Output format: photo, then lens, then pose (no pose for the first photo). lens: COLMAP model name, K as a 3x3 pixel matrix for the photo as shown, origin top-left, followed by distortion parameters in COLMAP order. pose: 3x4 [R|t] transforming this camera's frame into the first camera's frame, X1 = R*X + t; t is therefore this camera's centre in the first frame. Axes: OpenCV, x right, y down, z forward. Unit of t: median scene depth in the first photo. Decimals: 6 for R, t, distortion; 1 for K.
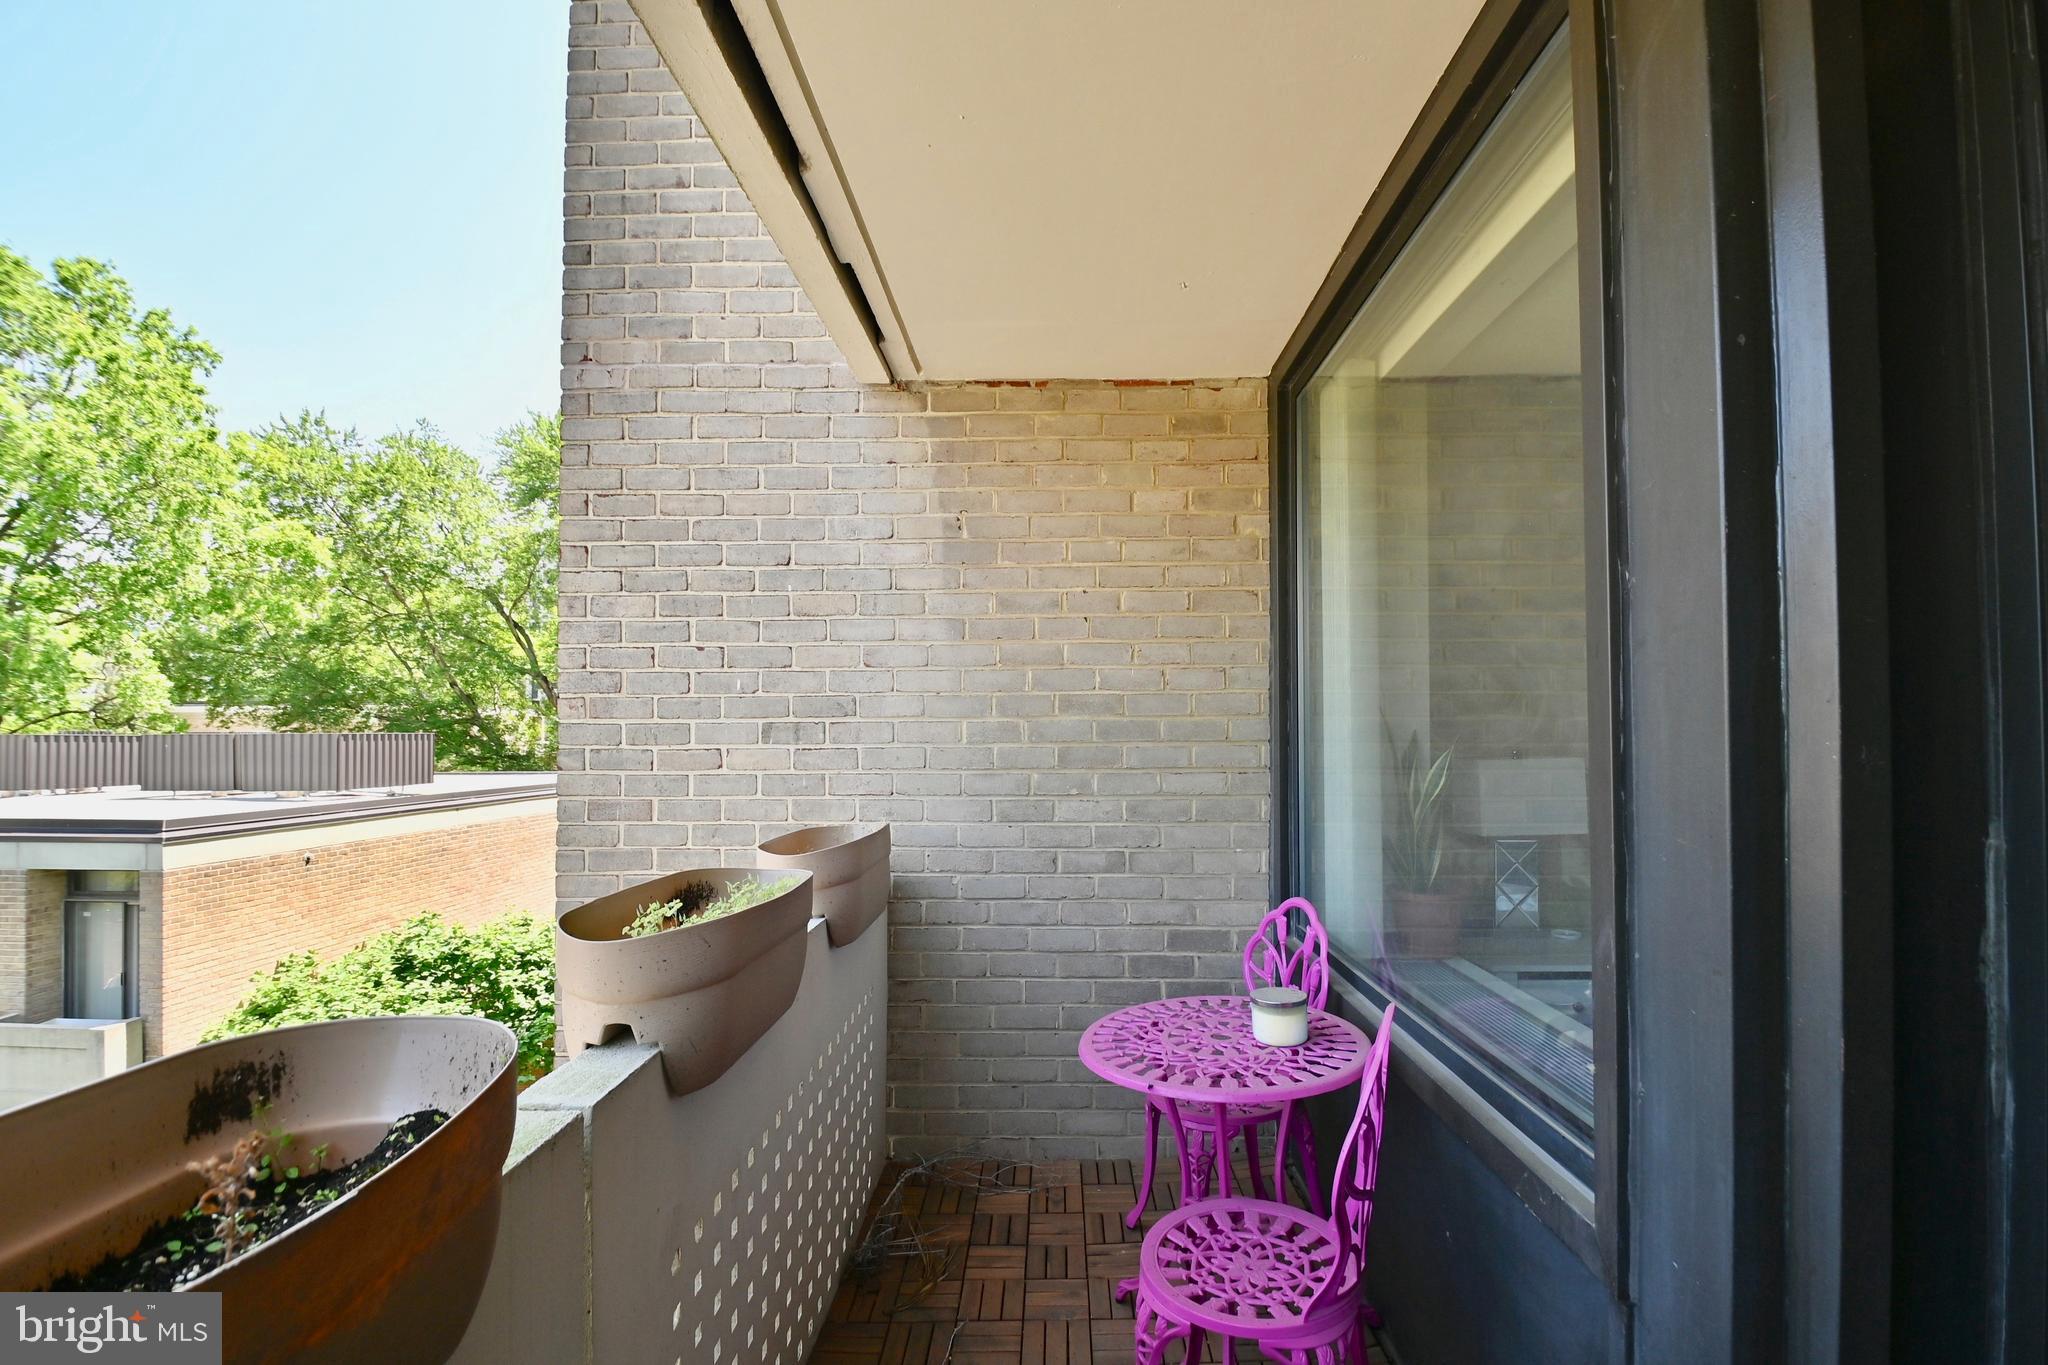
lens RADIAL K [[899.0, 0, 1040.9], [0, 899.0, 712.3], [0, 0, 1]] dist [0.018900, -0.023548]
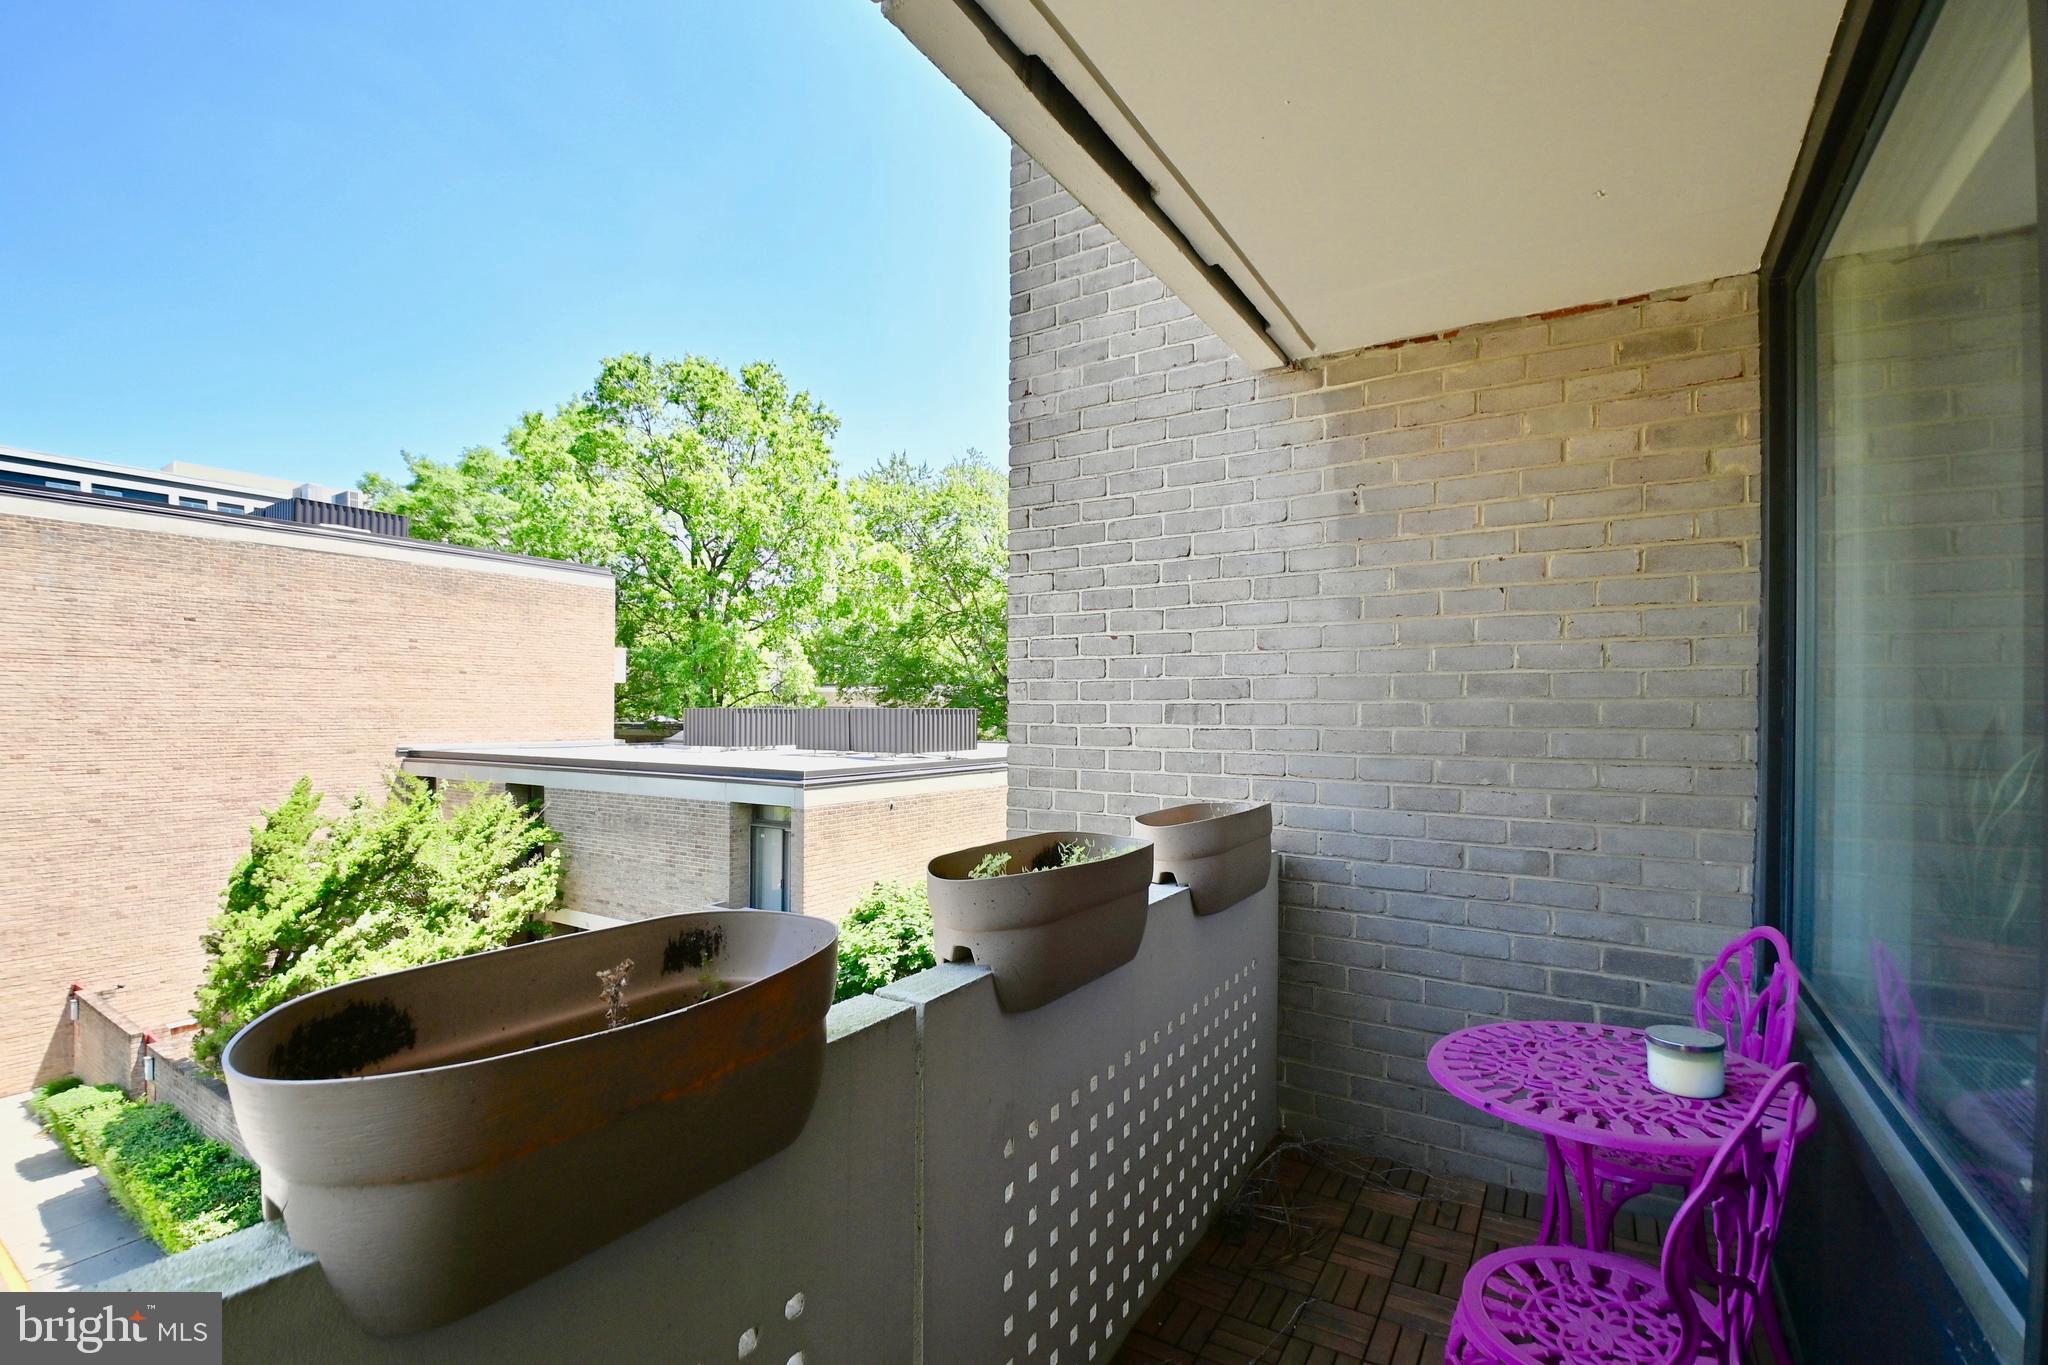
lens RADIAL K [[899.0, 0, 1040.9], [0, 899.0, 712.3], [0, 0, 1]] dist [0.018900, -0.023548]
pose [[0.861173, 0.008425, -0.508242, 0.111670], [0.004395, 0.999702, 0.024018, -0.005142], [0.508292, -0.022917, 0.860880, -0.008763]]
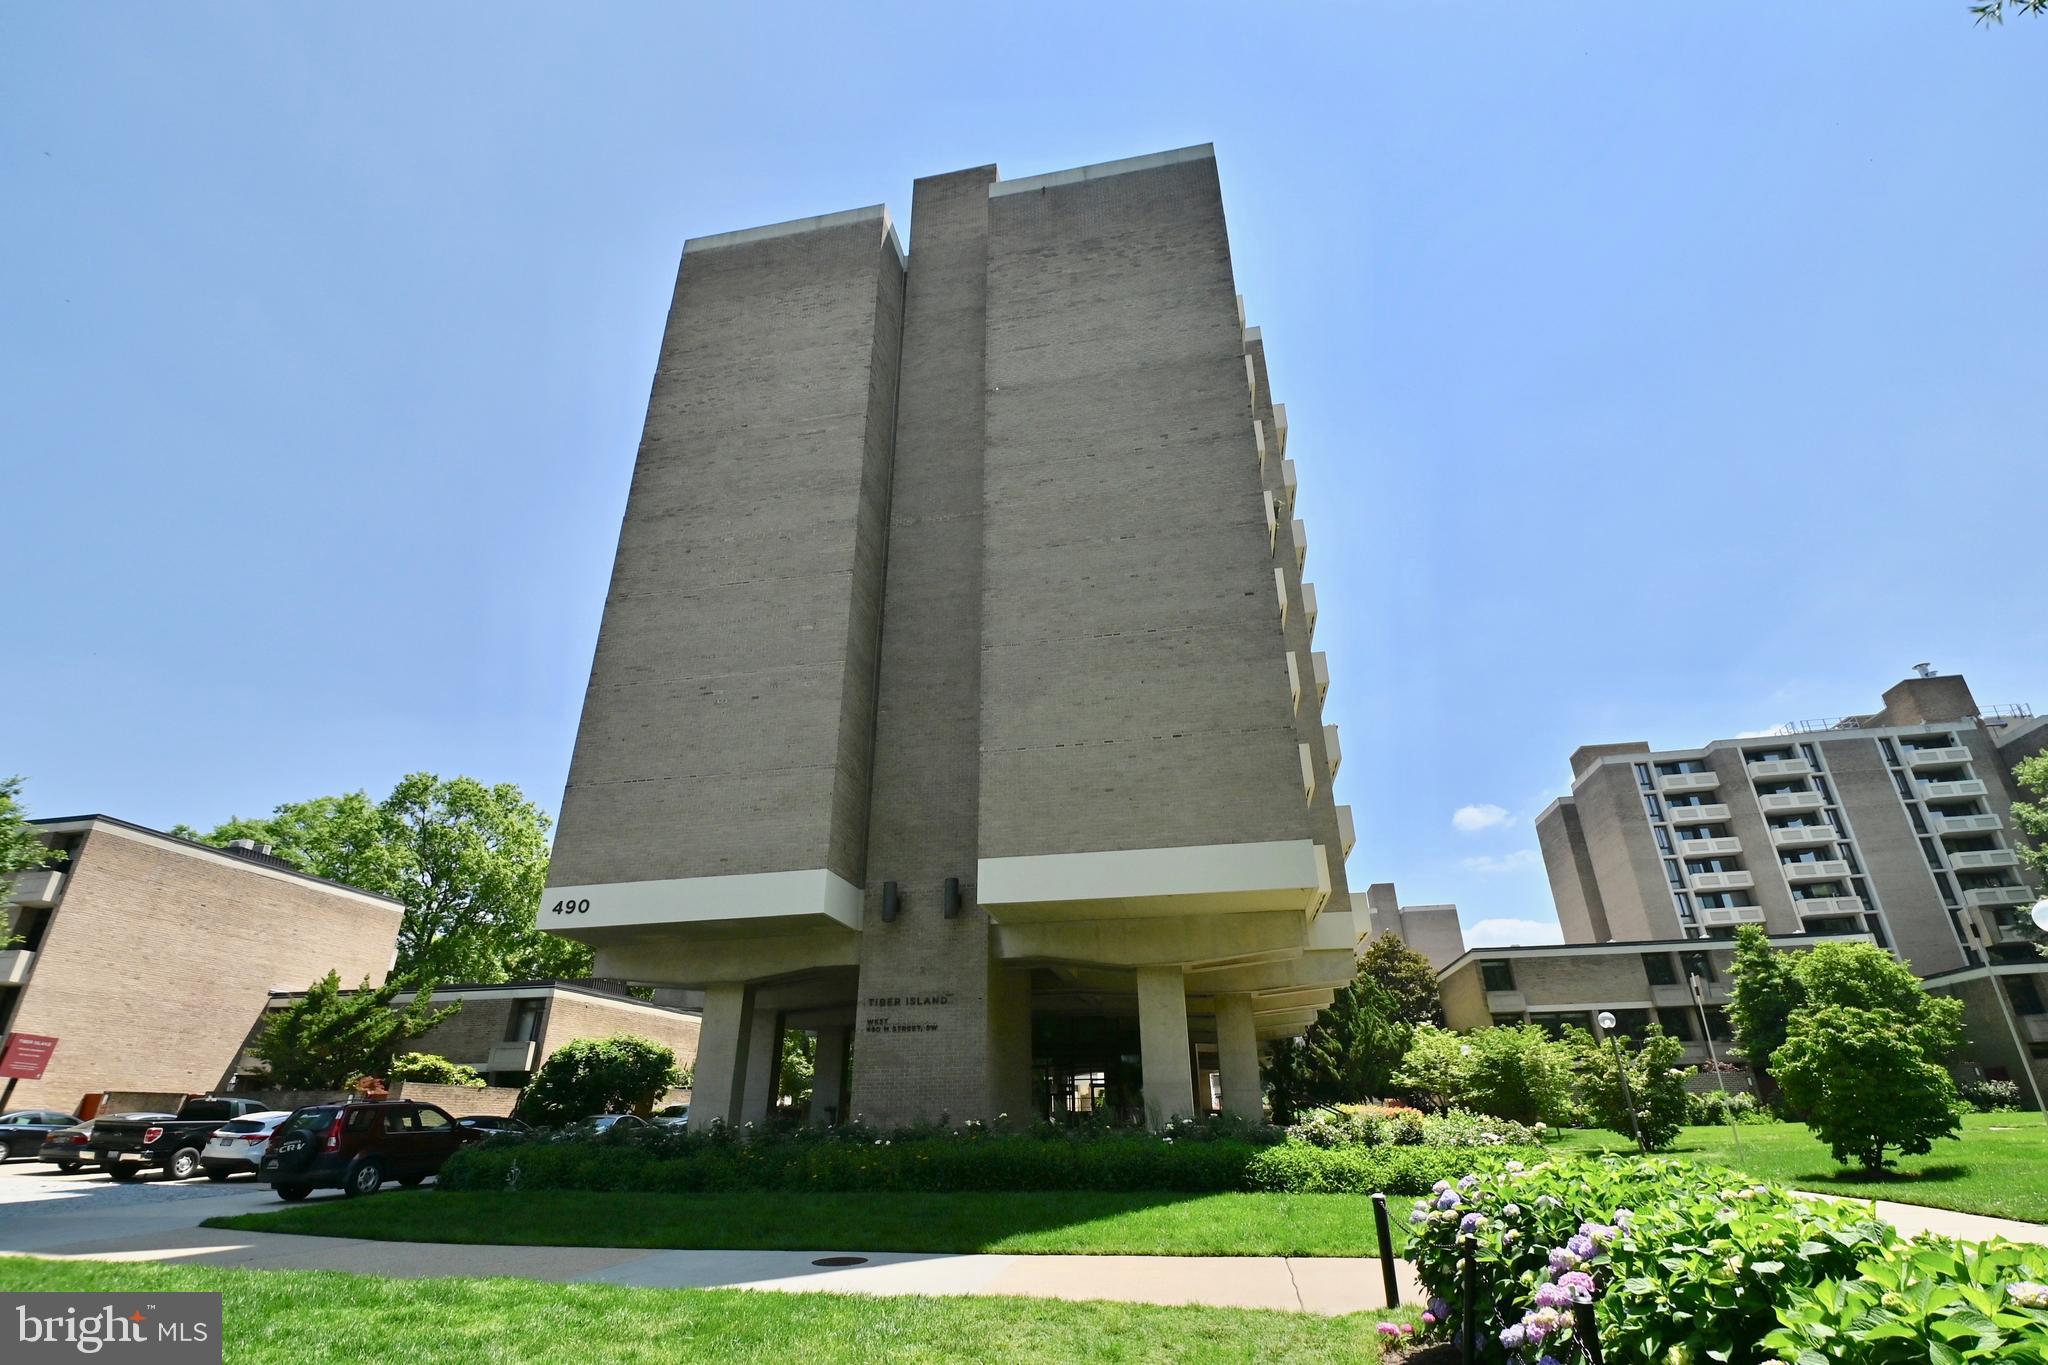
lens RADIAL K [[899.0, 0, 1040.9], [0, 899.0, 712.3], [0, 0, 1]] dist [0.018900, -0.023548]
pose [[0.987097, -0.075078, -0.141428, 4.558099], [0.013344, 0.918759, -0.394594, 1.848541], [0.159564, 0.387615, 0.907906, -7.241454]]
